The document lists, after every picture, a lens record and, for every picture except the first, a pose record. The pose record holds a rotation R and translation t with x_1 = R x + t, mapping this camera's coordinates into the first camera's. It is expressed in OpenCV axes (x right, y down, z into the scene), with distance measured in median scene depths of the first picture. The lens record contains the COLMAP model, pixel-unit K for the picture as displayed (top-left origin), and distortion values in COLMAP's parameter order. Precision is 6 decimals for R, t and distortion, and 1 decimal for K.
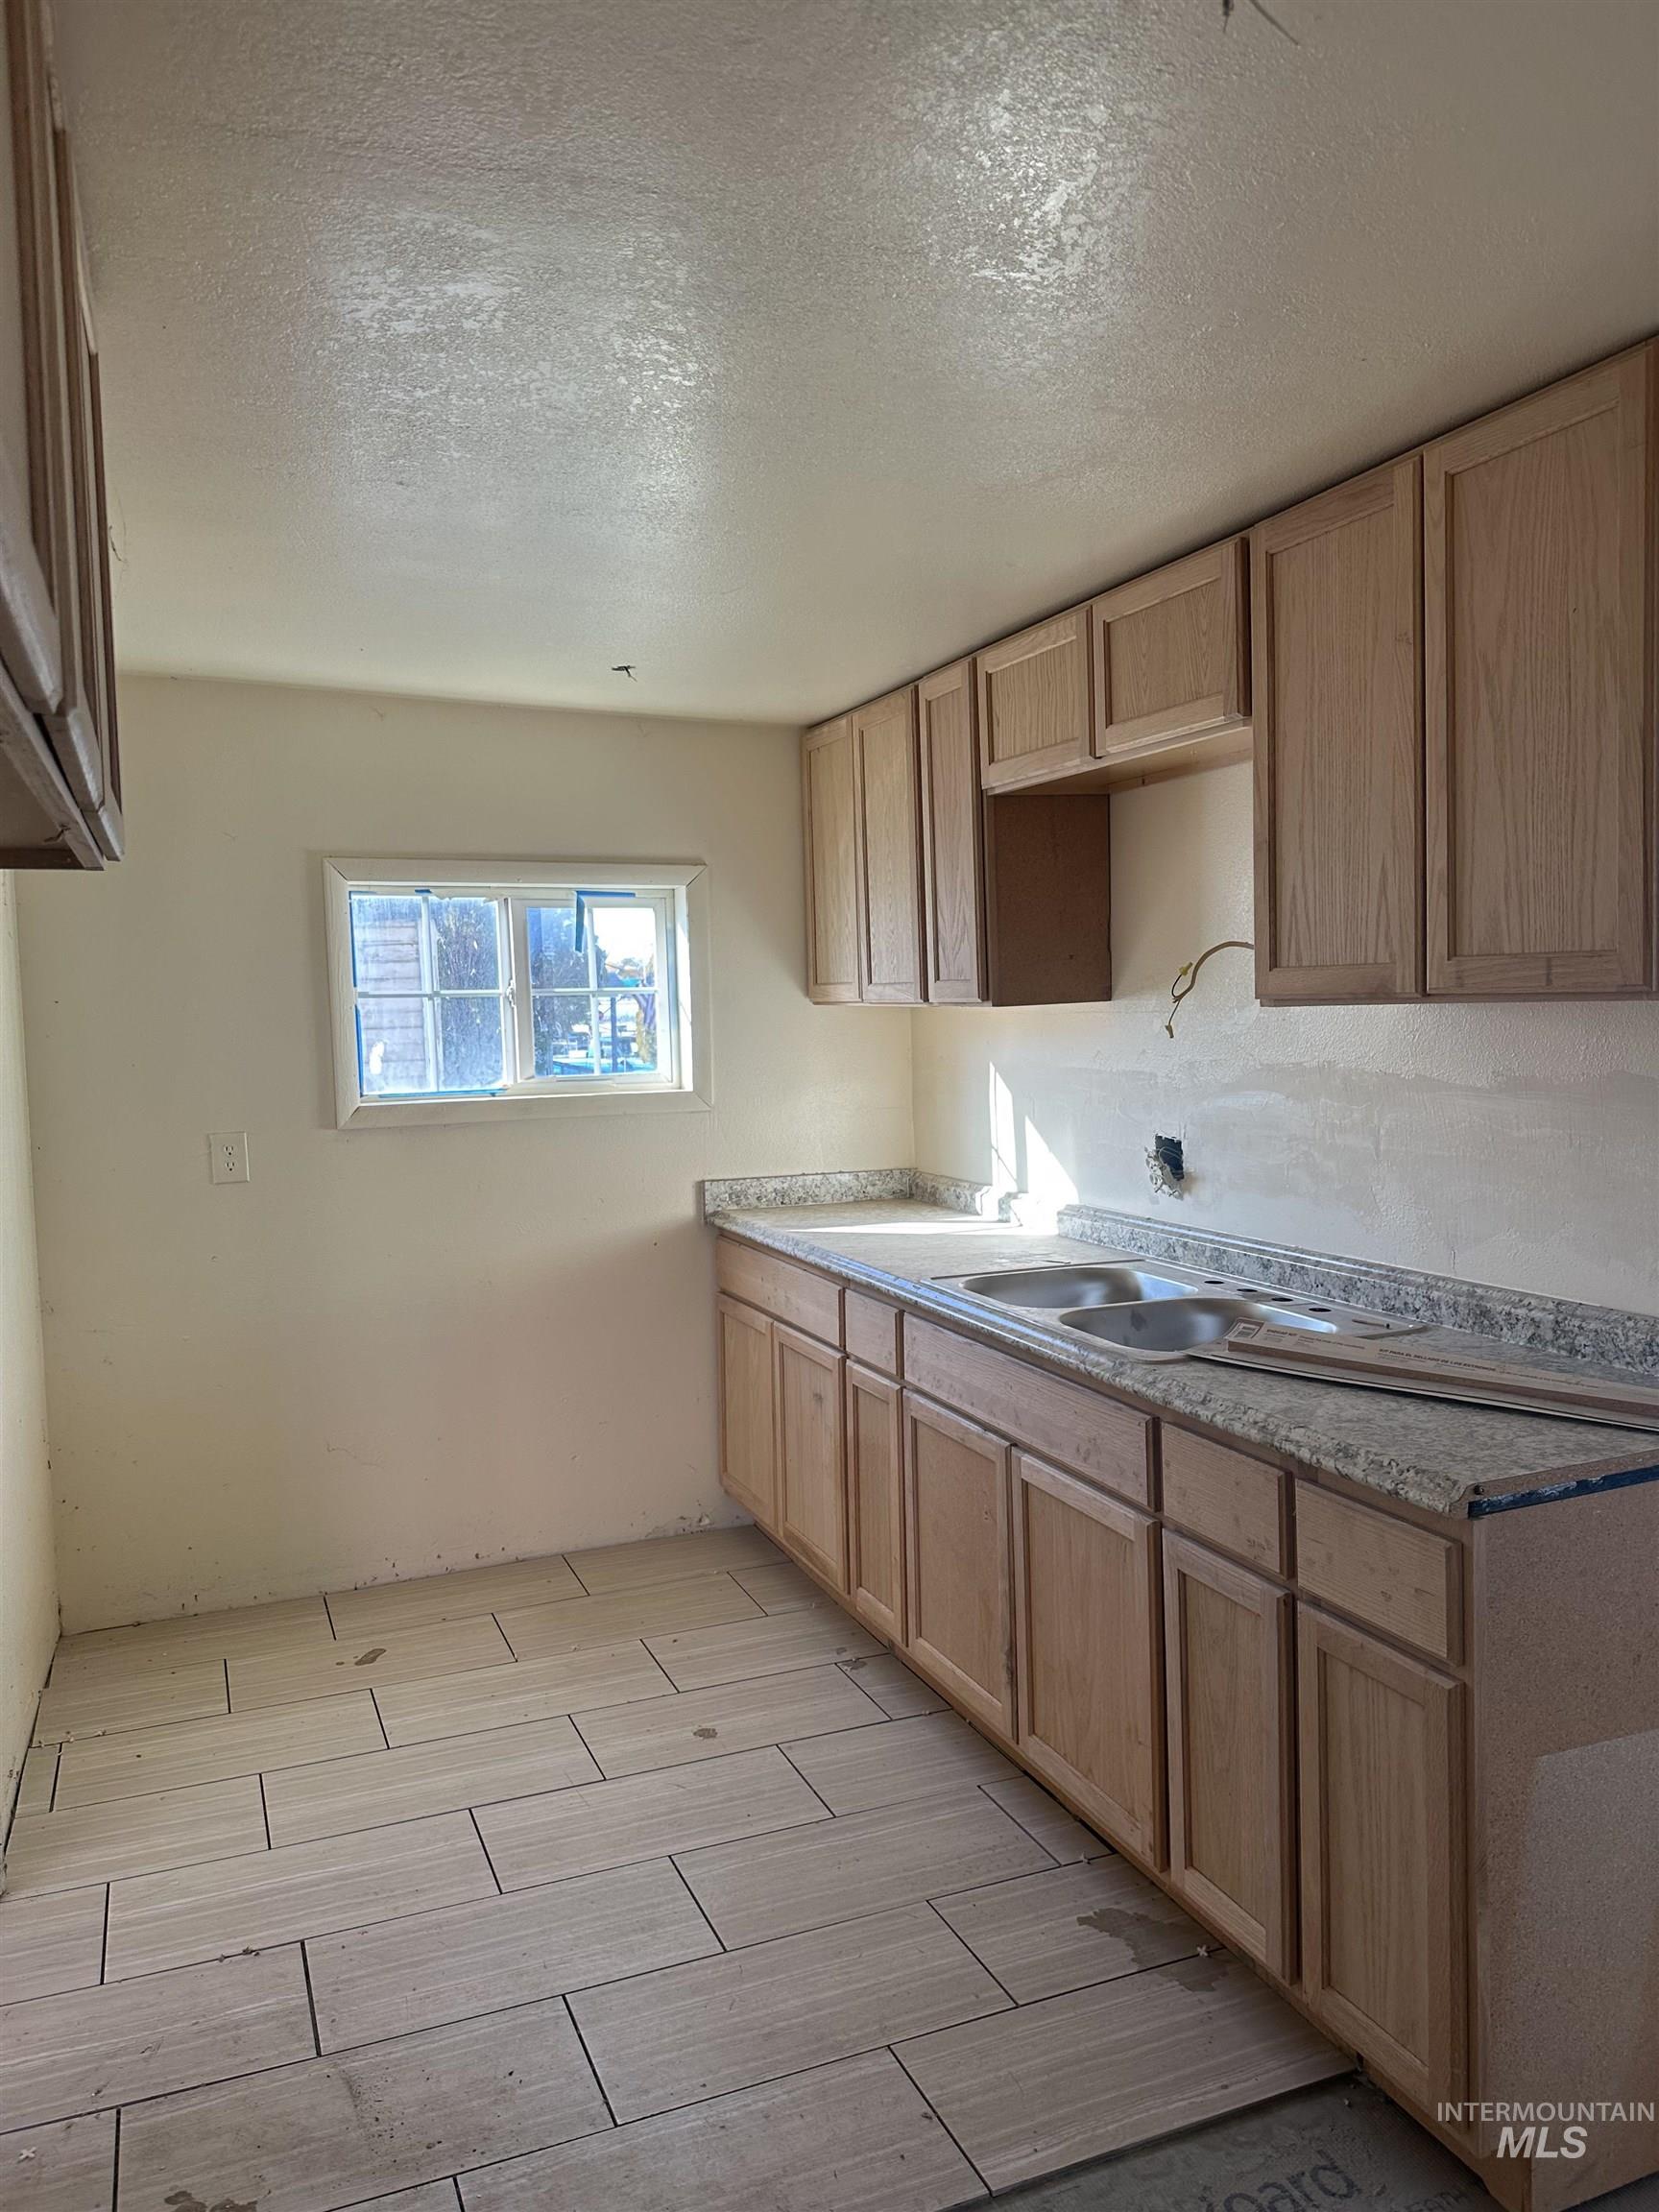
lens RADIAL K [[1553.2, 0, 815.0], [0, 1553.2, 1105.3], [0, 0, 1]] dist [0.090892, -0.108521]
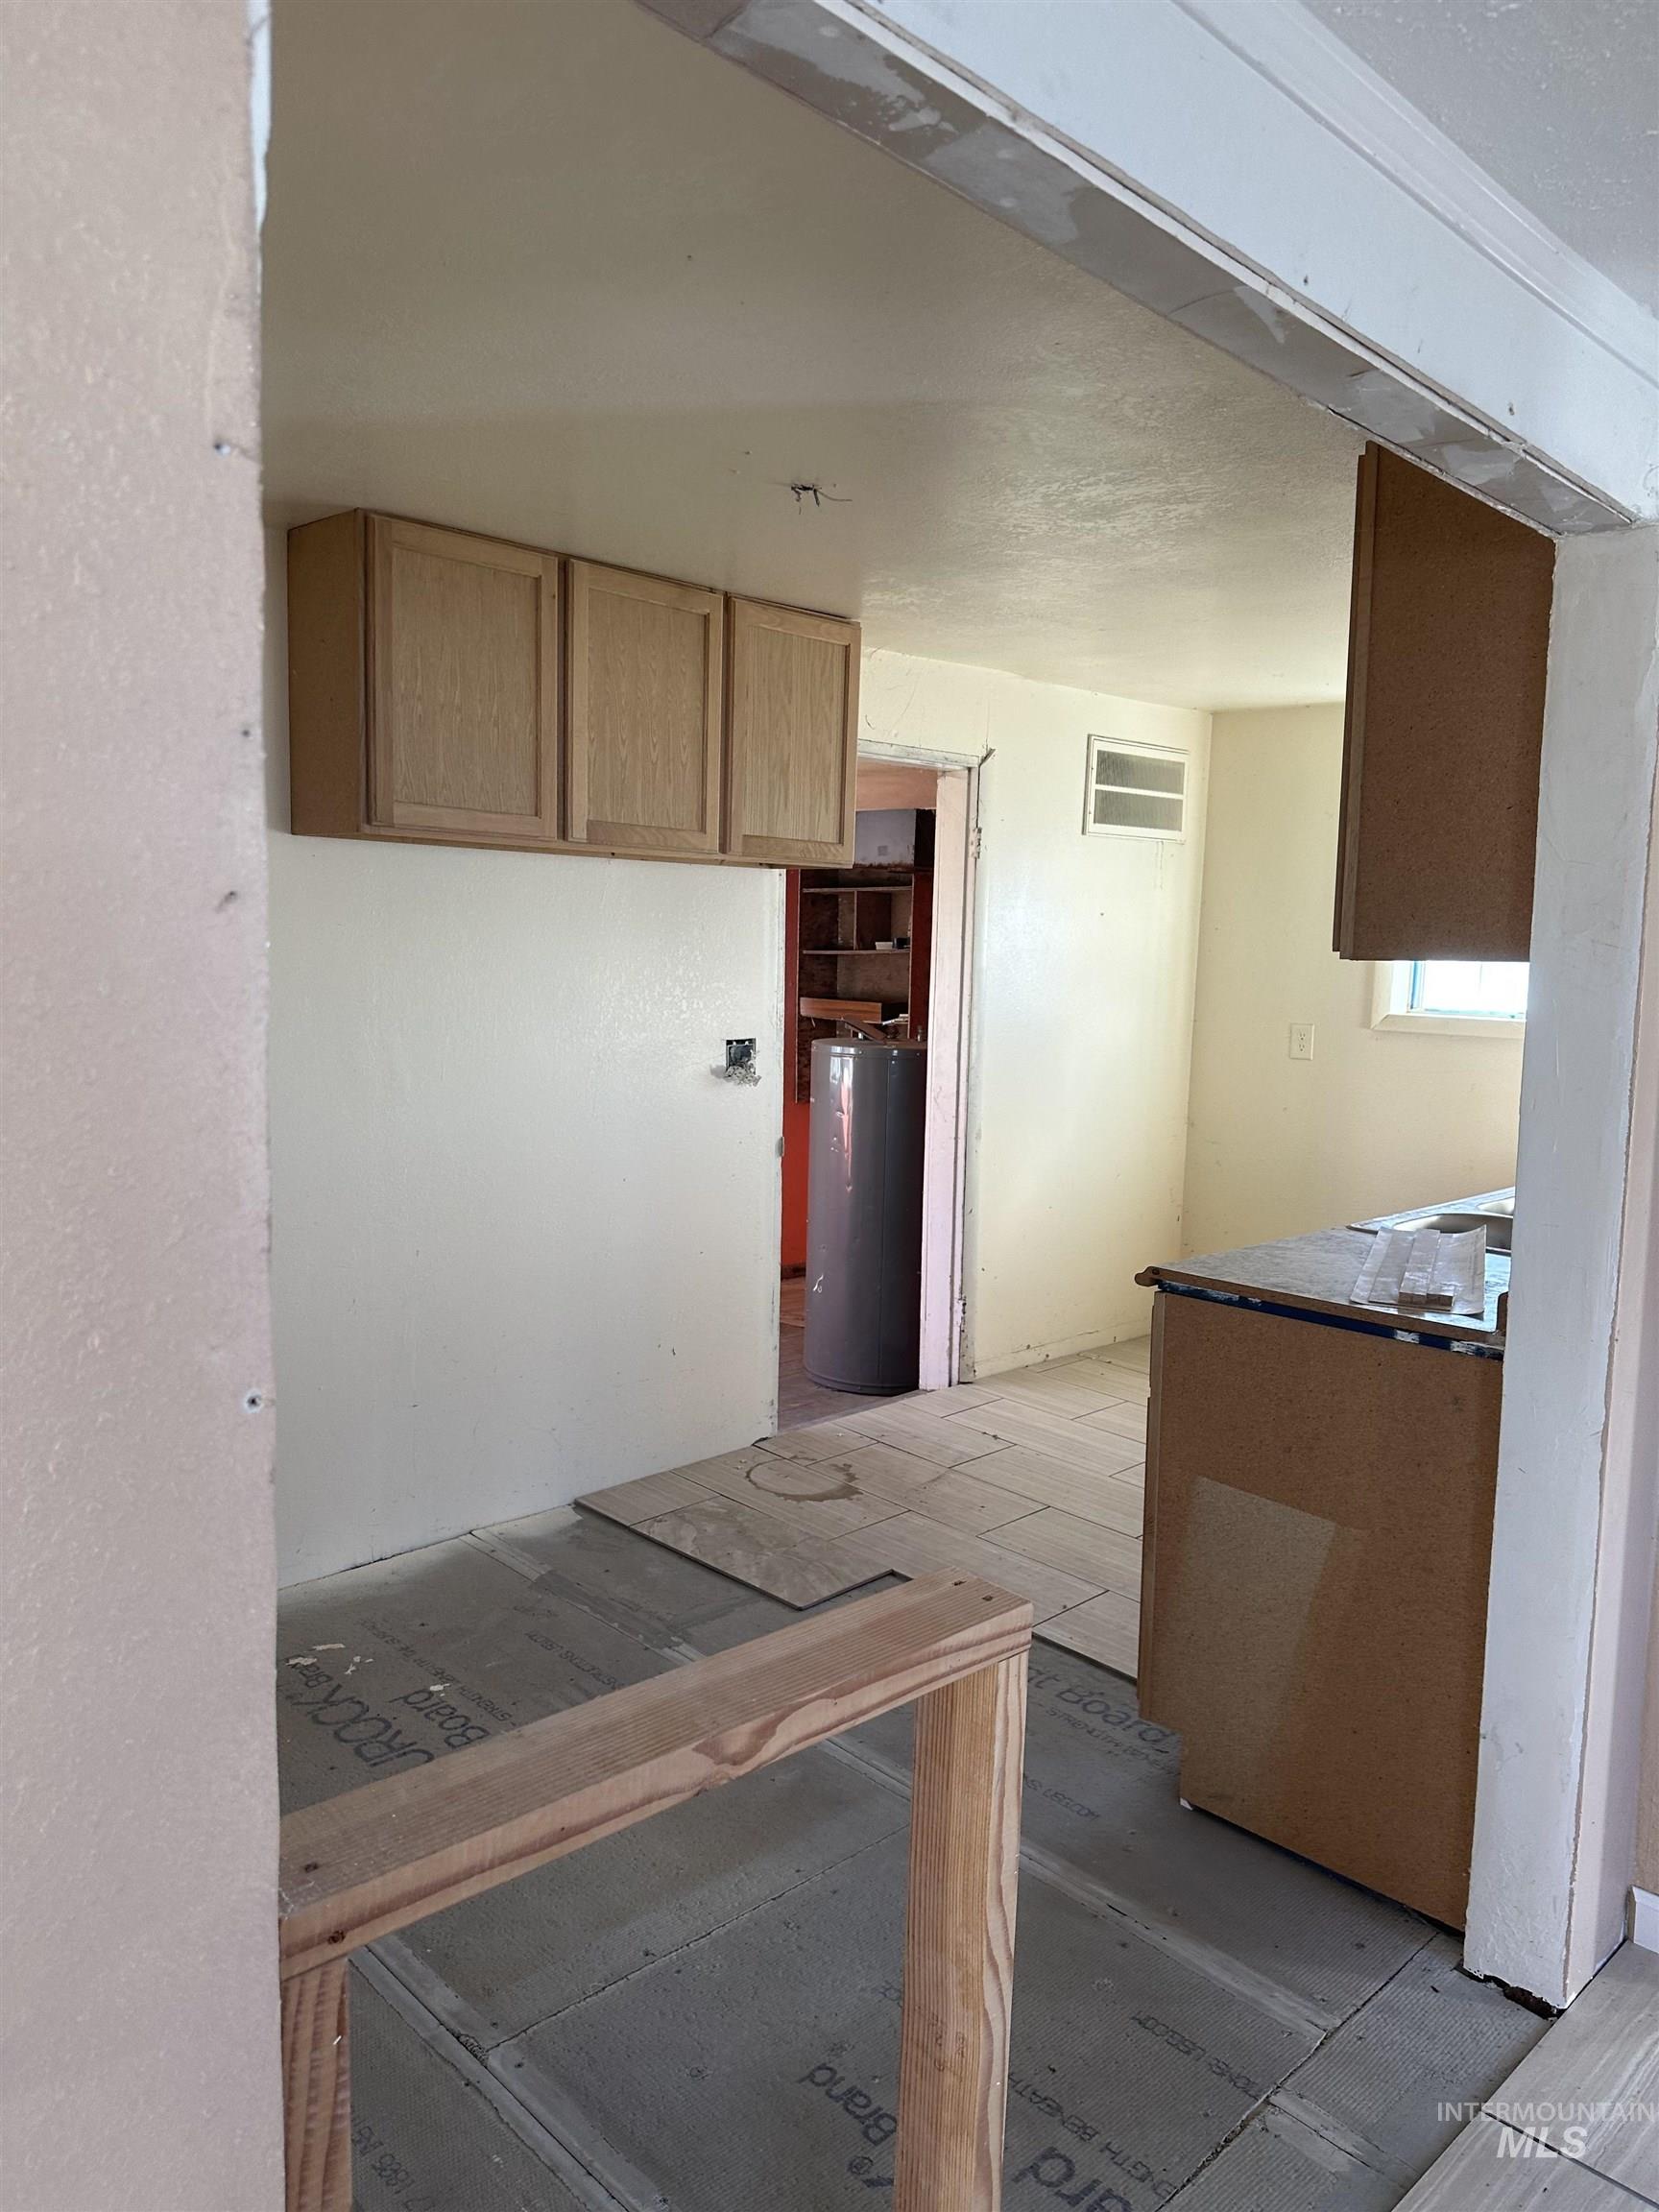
lens RADIAL K [[1553.2, 0, 815.0], [0, 1553.2, 1105.3], [0, 0, 1]] dist [0.090892, -0.108521]
pose [[0.360831, 0.138981, -0.922218, 1.359174], [-0.100361, 0.988878, 0.109759, -0.038005], [0.927216, 0.052950, 0.370766, 0.107982]]
